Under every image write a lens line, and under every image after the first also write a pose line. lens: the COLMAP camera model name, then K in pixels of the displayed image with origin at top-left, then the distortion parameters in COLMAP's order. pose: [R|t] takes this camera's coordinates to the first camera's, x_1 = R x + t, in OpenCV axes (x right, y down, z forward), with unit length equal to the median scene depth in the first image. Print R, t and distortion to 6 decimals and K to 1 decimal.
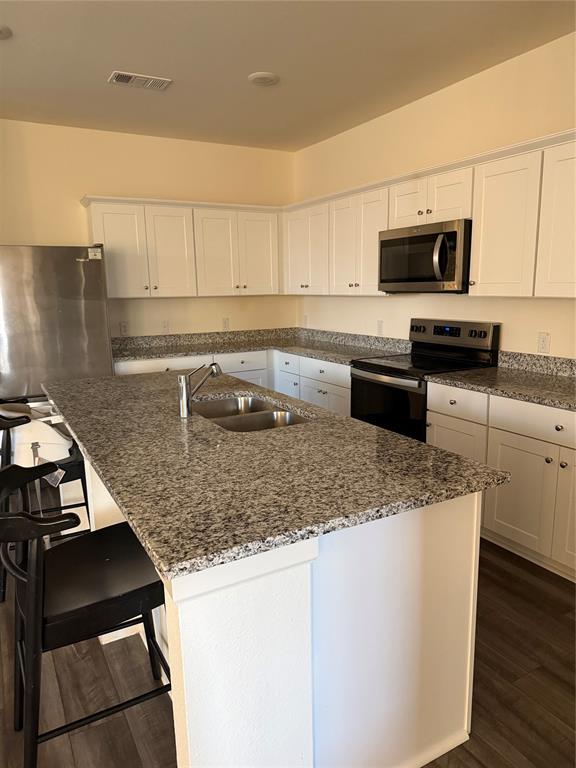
lens RADIAL K [[530.0, 0, 287.9], [0, 530.0, 385.7], [0, 0, 1]] dist [0.046195, -0.049281]
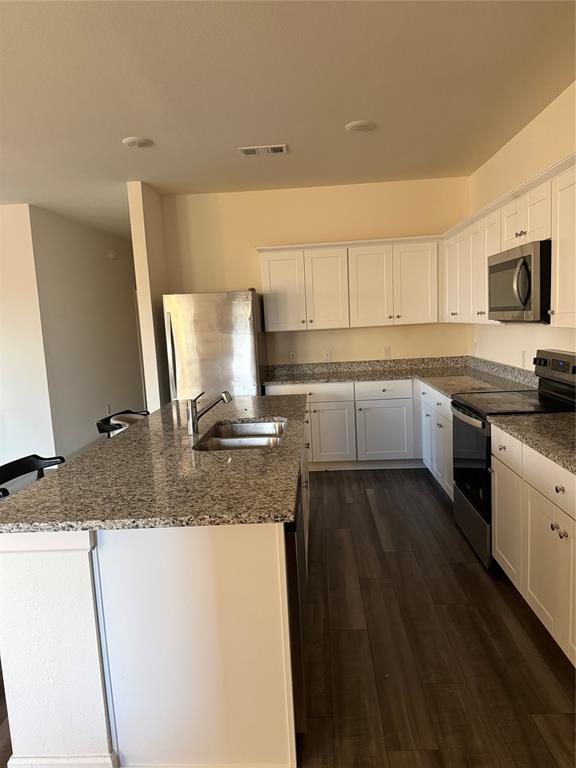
lens RADIAL K [[530.0, 0, 294.5], [0, 530.0, 386.2], [0, 0, 1]] dist [0.046195, -0.049281]
pose [[0.852385, 0.040461, -0.521347, 0.439570], [-0.061450, 0.997844, -0.023028, -0.026847], [0.519291, 0.051665, 0.853034, 0.053666]]
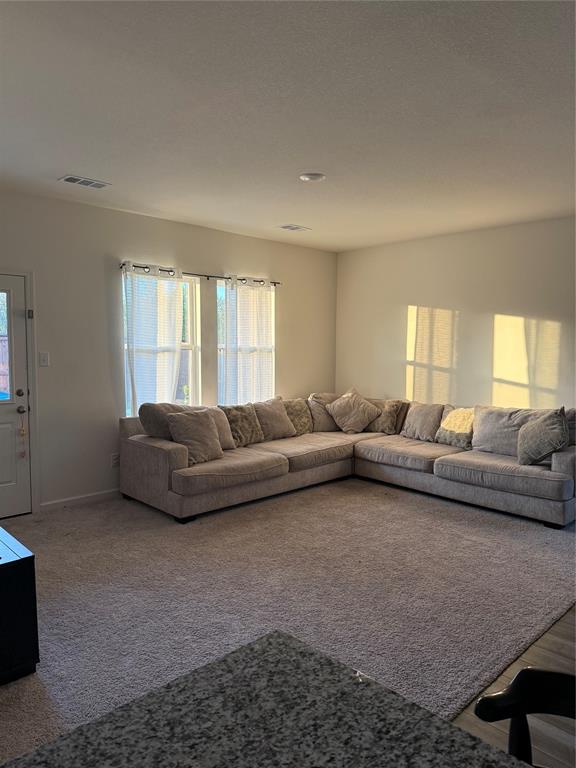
lens RADIAL K [[530.0, 0, 287.9], [0, 530.0, 384.0], [0, 0, 1]] dist [0.046195, -0.049281]
pose [[-0.962290, 0.028472, -0.270533, 0.010099], [-0.045025, 0.964119, 0.261623, -0.137340], [0.268275, 0.263938, -0.926480, 0.607067]]
